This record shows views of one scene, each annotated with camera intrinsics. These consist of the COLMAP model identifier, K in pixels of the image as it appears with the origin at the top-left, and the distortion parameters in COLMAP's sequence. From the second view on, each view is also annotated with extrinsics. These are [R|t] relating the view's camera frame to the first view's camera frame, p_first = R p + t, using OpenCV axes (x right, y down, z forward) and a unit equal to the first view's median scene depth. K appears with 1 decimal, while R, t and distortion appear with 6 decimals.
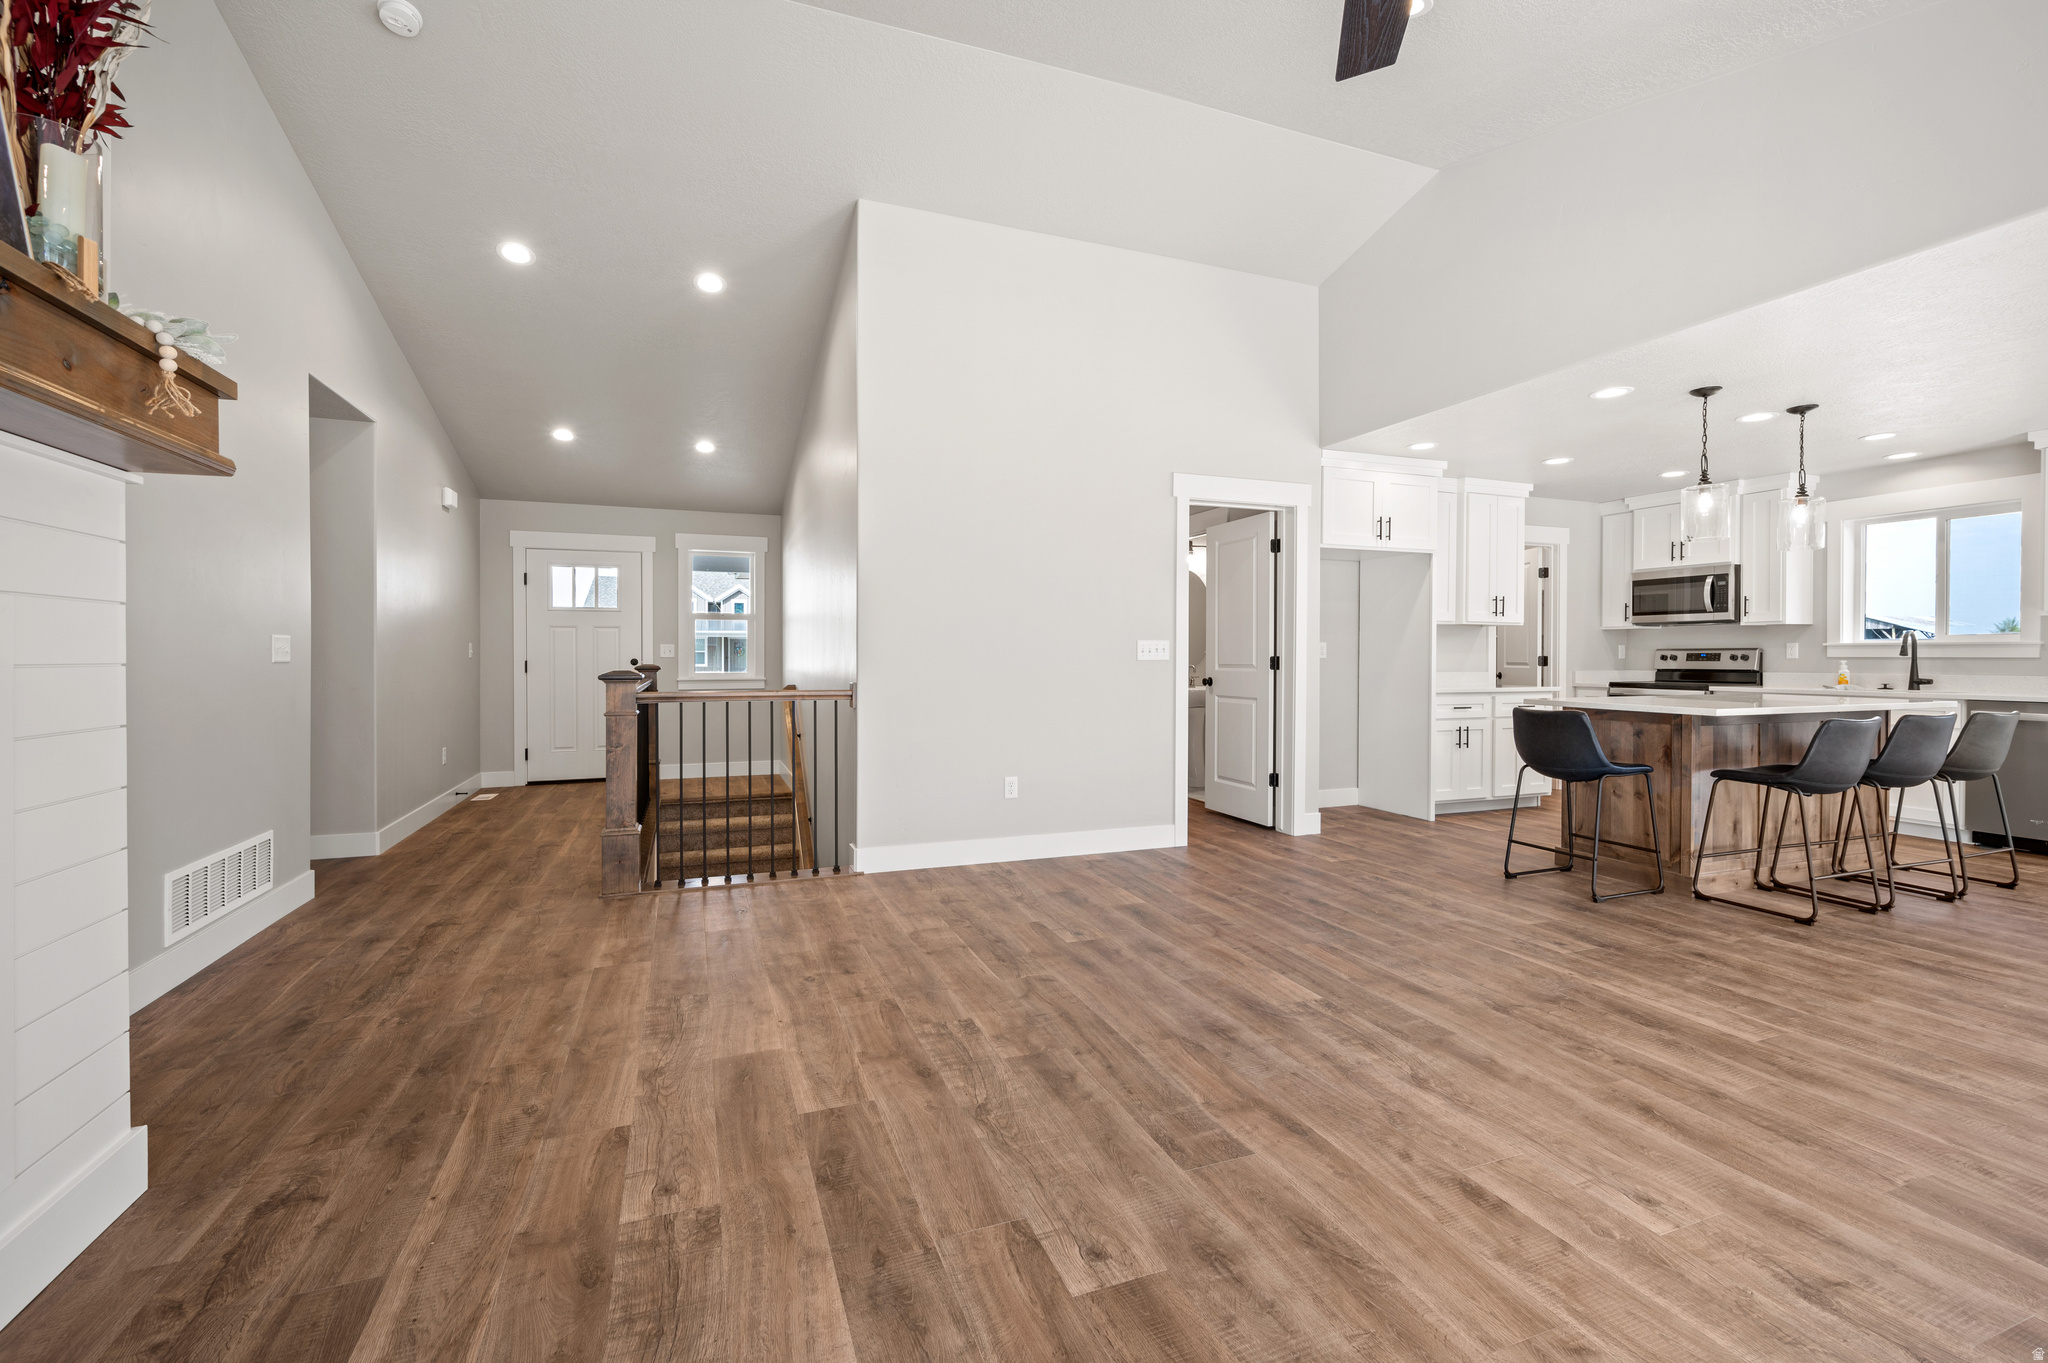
lens RADIAL K [[877.8, 0, 1029.9], [0, 877.8, 665.2], [0, 0, 1]] dist [-0.001854, 0.001046]
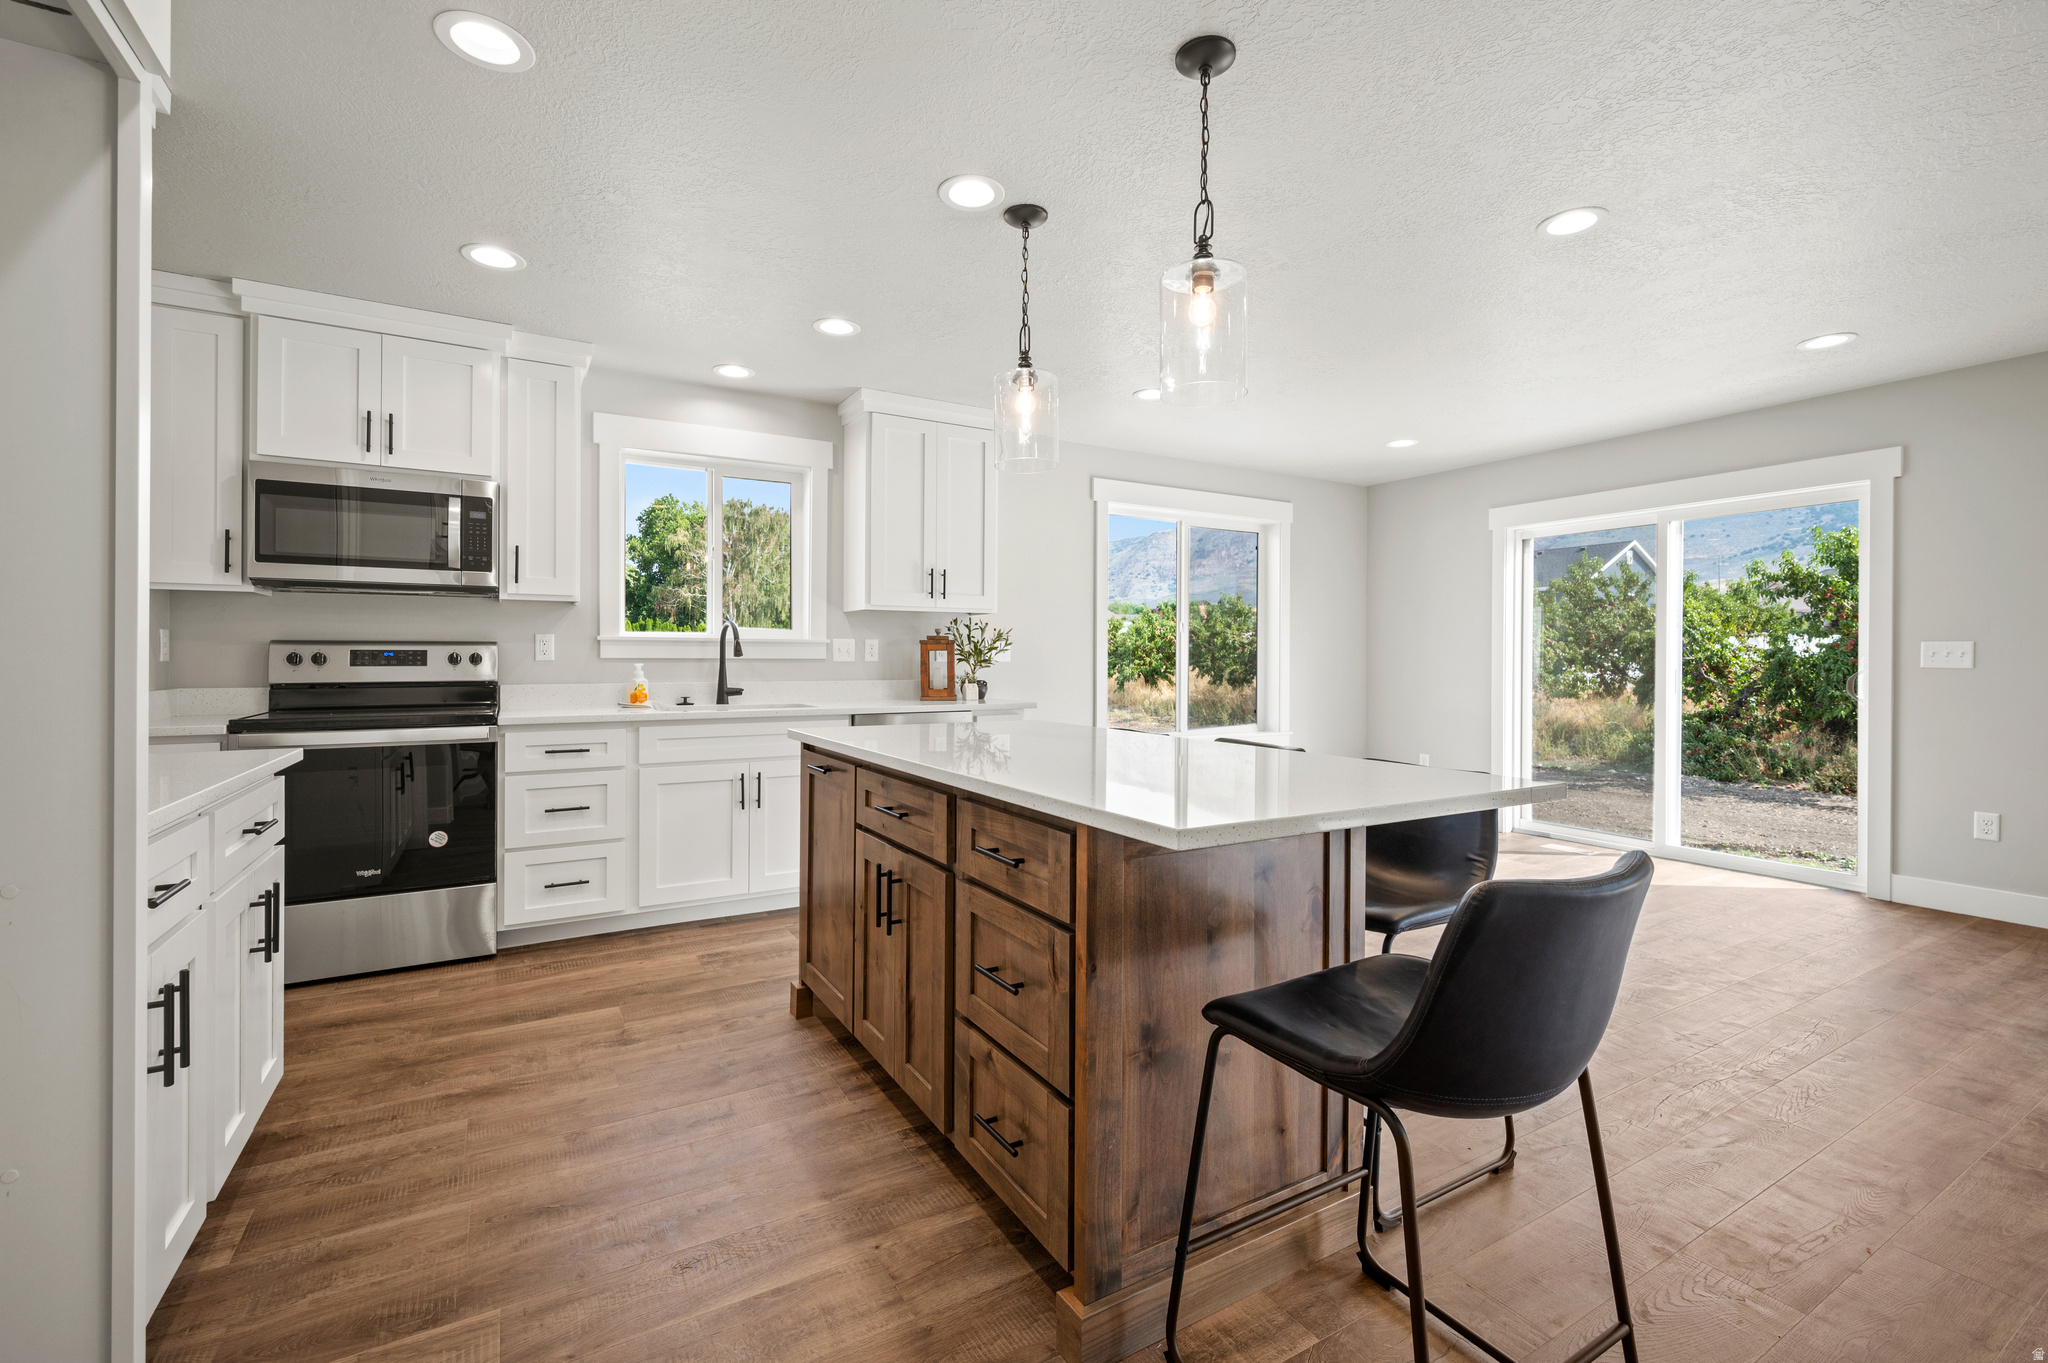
lens RADIAL K [[877.8, 0, 1013.5], [0, 877.8, 667.3], [0, 0, 1]] dist [-0.001854, 0.001046]
pose [[-0.150516, -0.009277, 0.988564, 0.235976], [0.007384, 0.999918, 0.010508, -0.007219], [-0.988580, 0.008882, -0.150435, 0.793657]]
